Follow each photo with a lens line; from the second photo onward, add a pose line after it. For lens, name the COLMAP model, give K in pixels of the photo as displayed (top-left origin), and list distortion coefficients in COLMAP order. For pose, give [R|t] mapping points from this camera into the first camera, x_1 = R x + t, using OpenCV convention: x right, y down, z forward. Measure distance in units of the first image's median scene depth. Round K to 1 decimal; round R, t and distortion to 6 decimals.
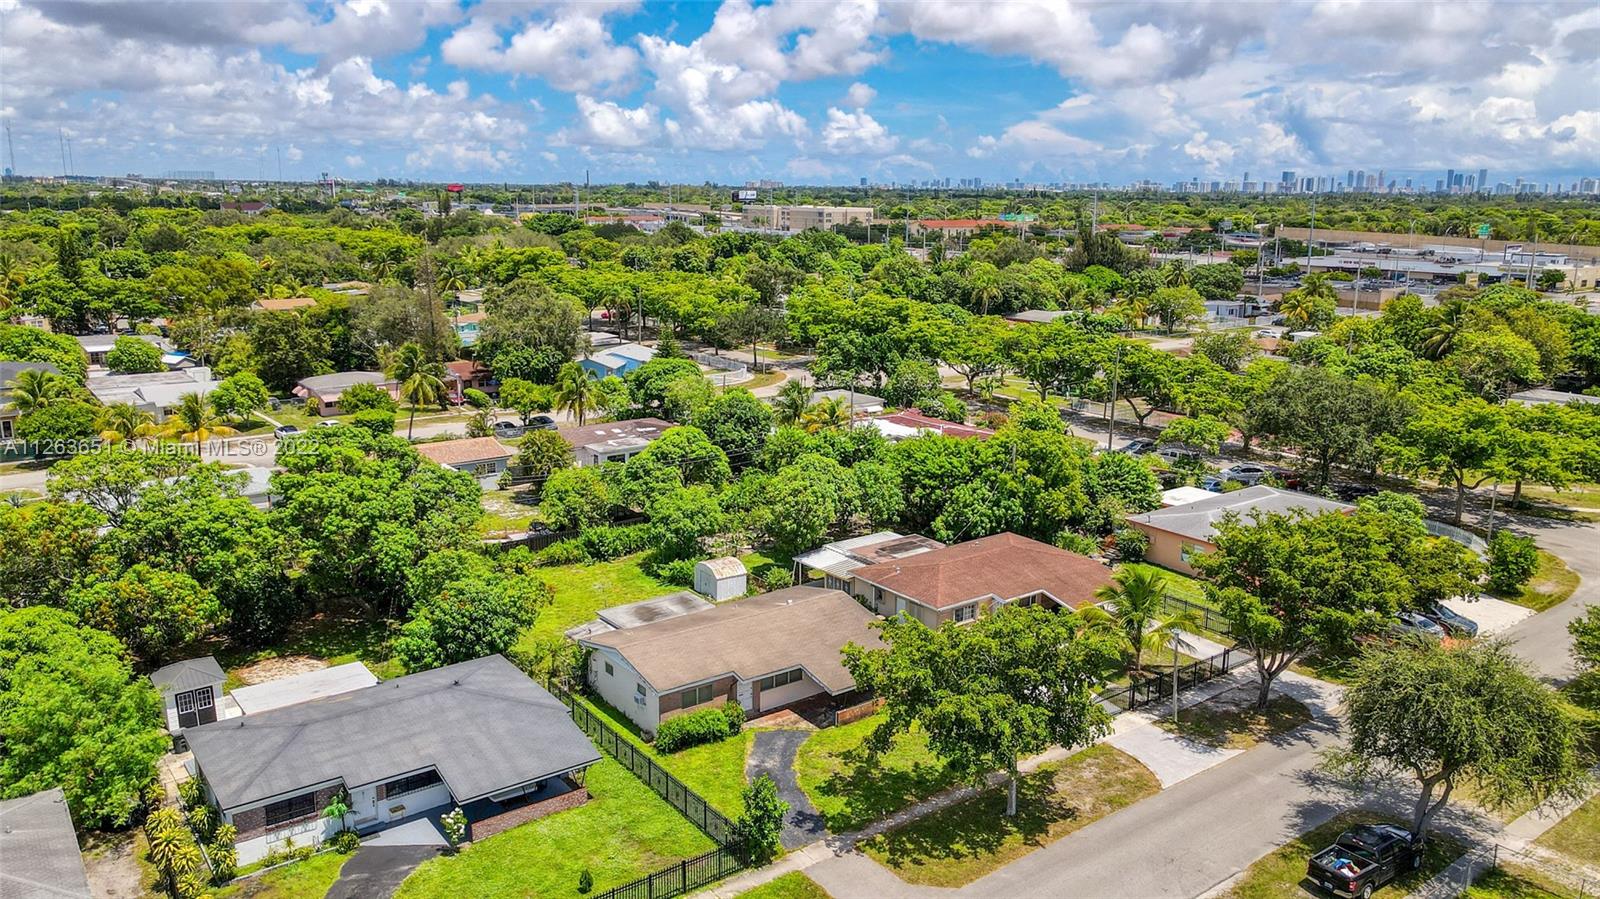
lens RADIAL K [[1155.4, 0, 800.0], [0, 1155.4, 449.5], [0, 0, 1]] dist [0.024692, -0.000907]
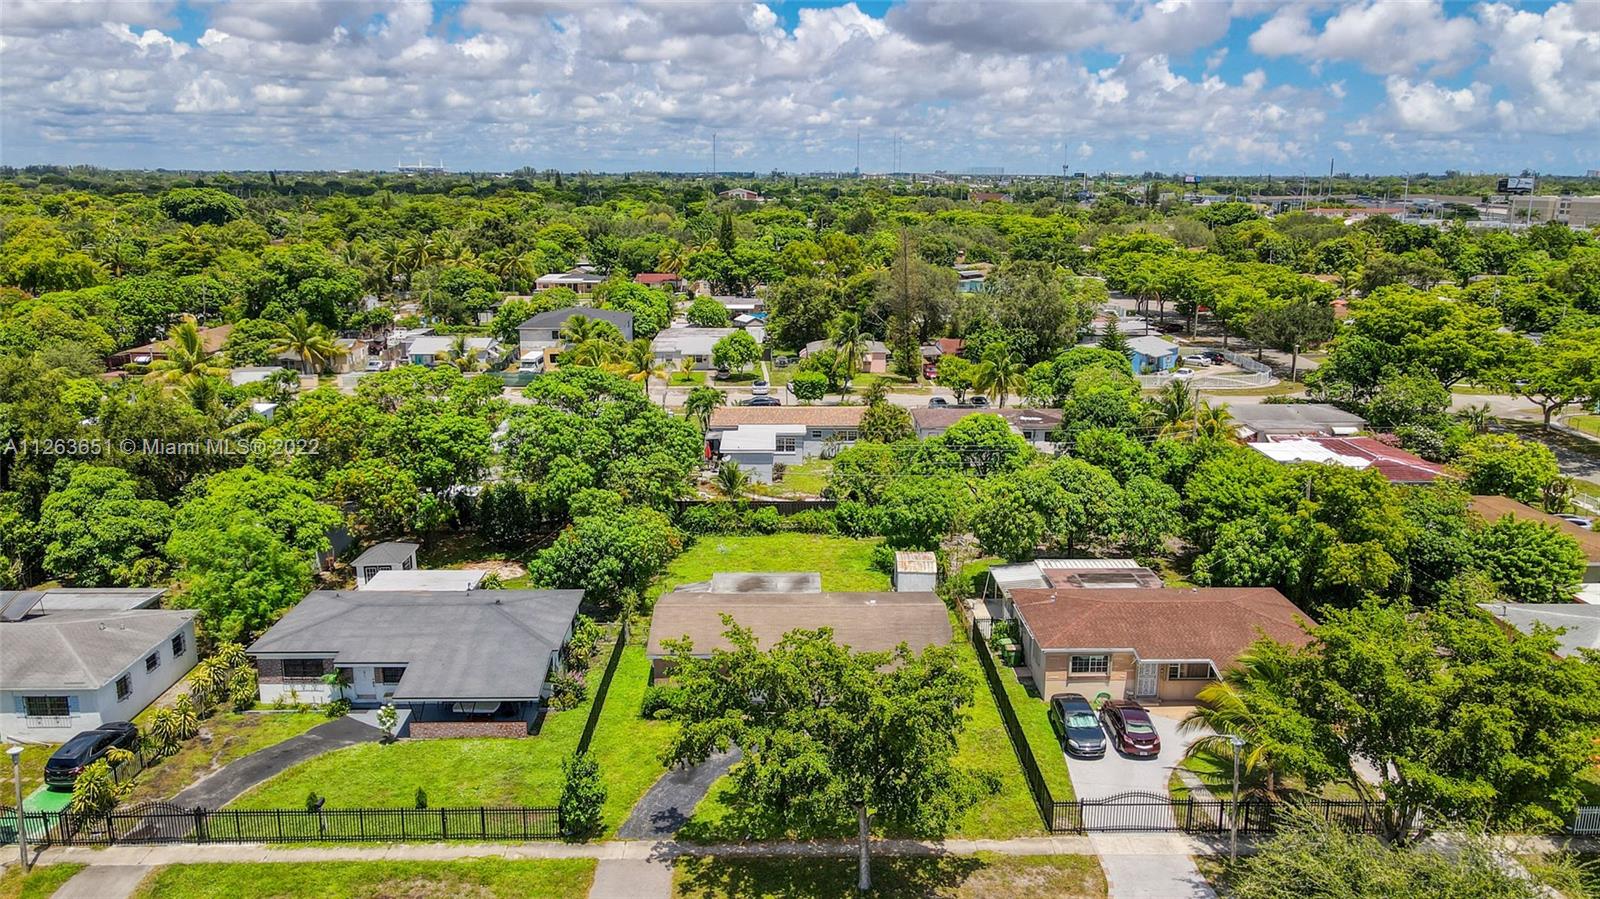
lens RADIAL K [[1151.6, 0, 835.0], [0, 1151.6, 446.2], [0, 0, 1]] dist [0.023911, 0.000973]
pose [[0.818775, 0.127651, -0.559743, 0.369963], [-0.125727, 0.991170, 0.042129, -0.020092], [0.560179, 0.035881, 0.827594, 0.181636]]
